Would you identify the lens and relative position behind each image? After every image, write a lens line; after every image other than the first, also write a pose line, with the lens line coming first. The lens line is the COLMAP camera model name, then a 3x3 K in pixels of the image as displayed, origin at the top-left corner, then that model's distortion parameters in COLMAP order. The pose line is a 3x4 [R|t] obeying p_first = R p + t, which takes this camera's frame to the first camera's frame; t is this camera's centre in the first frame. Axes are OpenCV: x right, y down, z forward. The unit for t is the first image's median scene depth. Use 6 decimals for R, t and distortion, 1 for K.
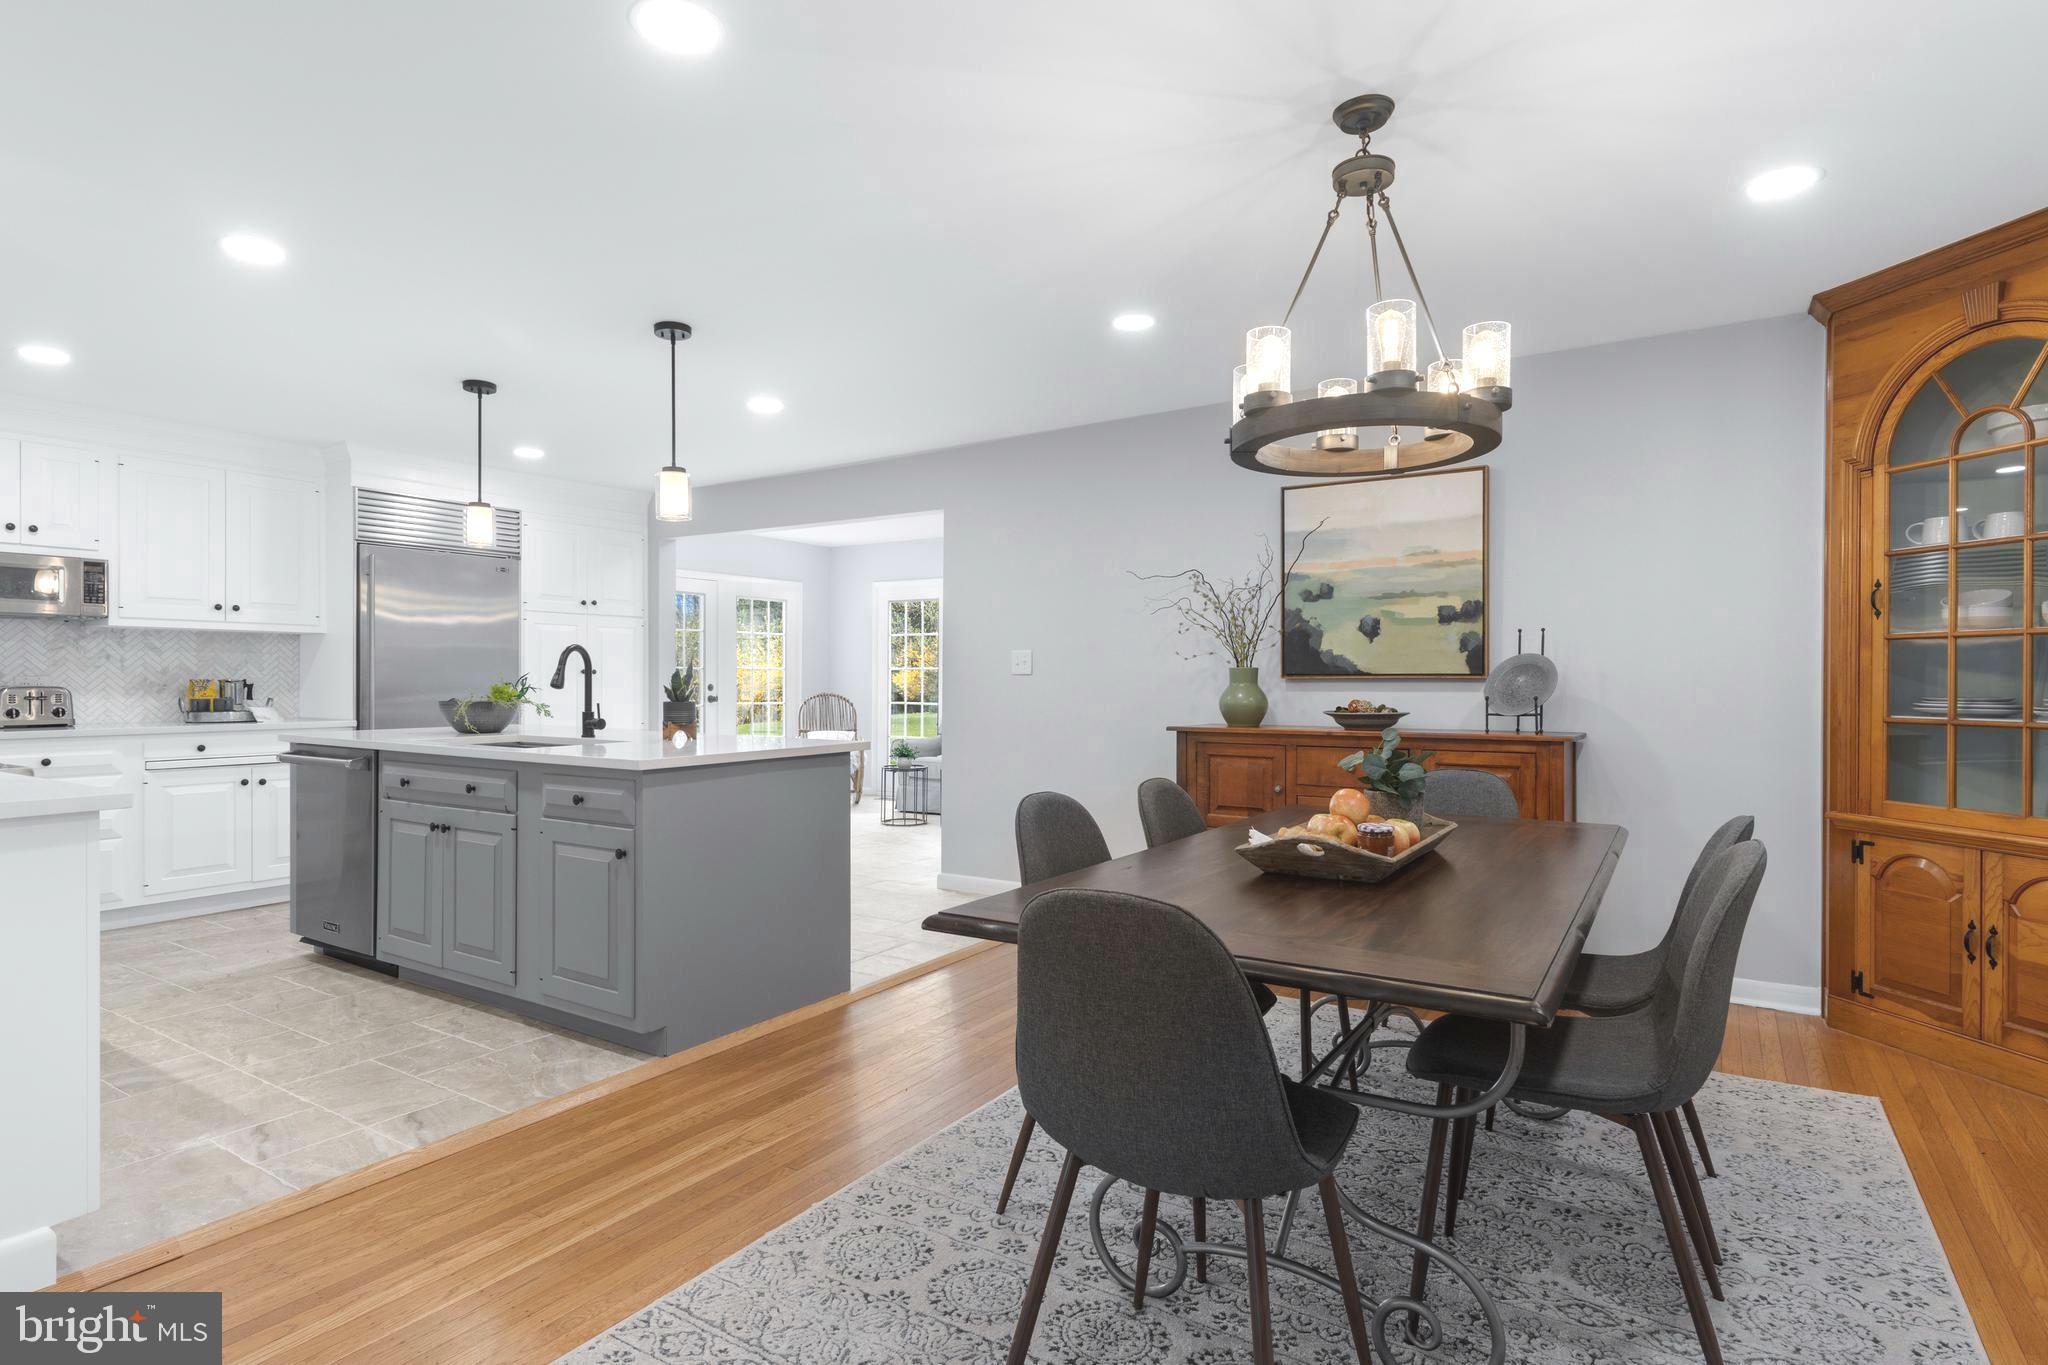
lens RADIAL K [[1052.2, 0, 1022.2], [0, 1052.2, 682.6], [0, 0, 1]] dist [0.005099, -0.001619]
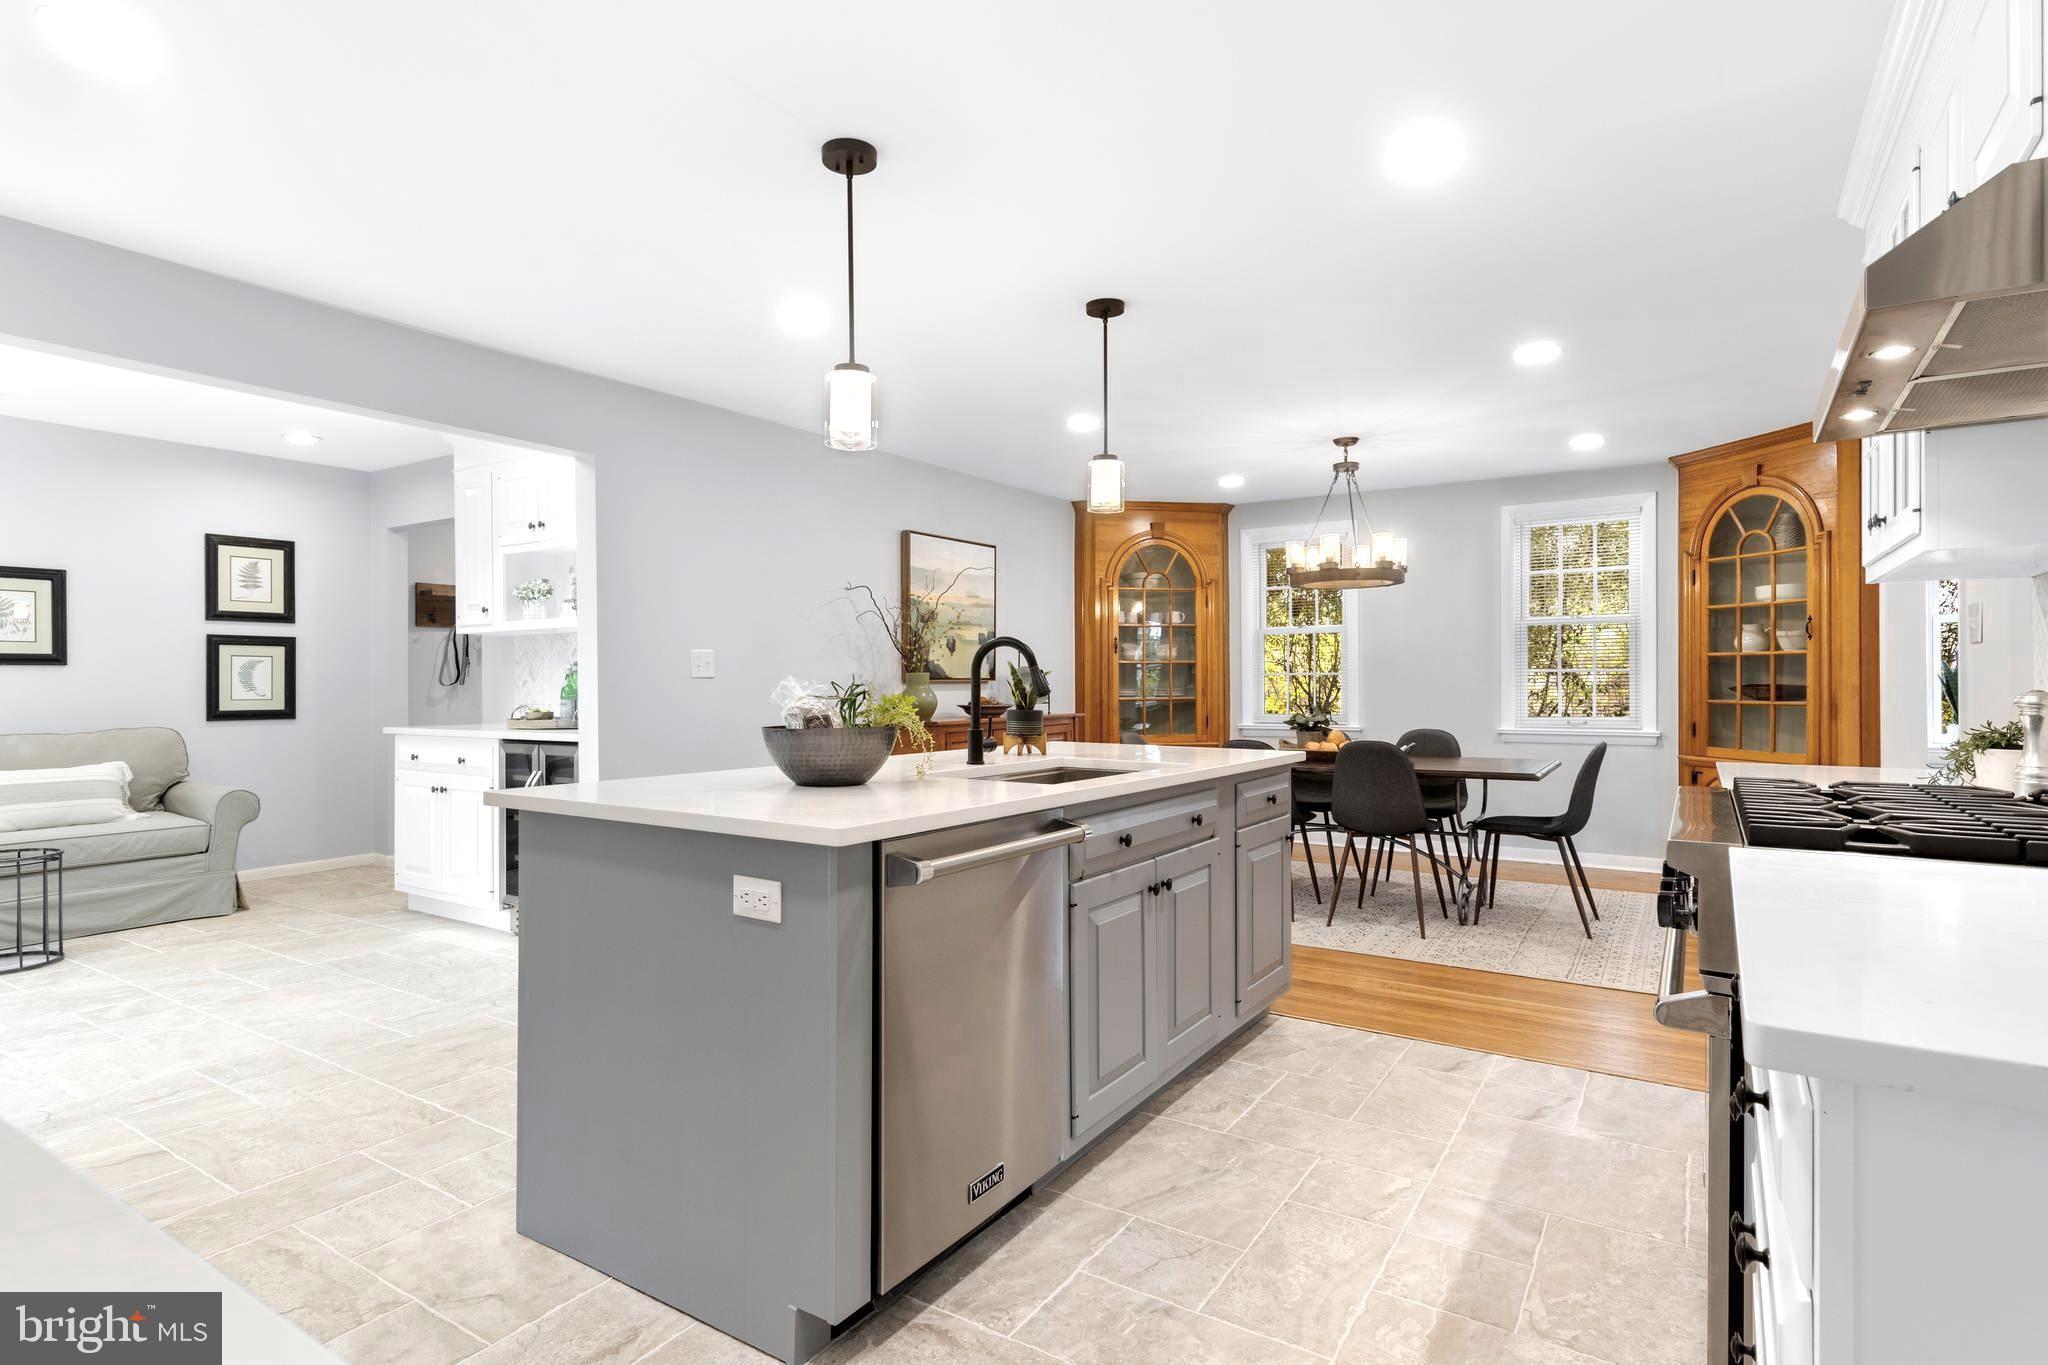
lens RADIAL K [[1052.2, 0, 1022.2], [0, 1052.2, 682.6], [0, 0, 1]] dist [0.005099, -0.001619]
pose [[0.002900, -0.001351, 0.999995, -1.196376], [0.005334, 0.999985, 0.001335, -0.004563], [-0.999982, 0.005330, 0.002907, 1.018512]]
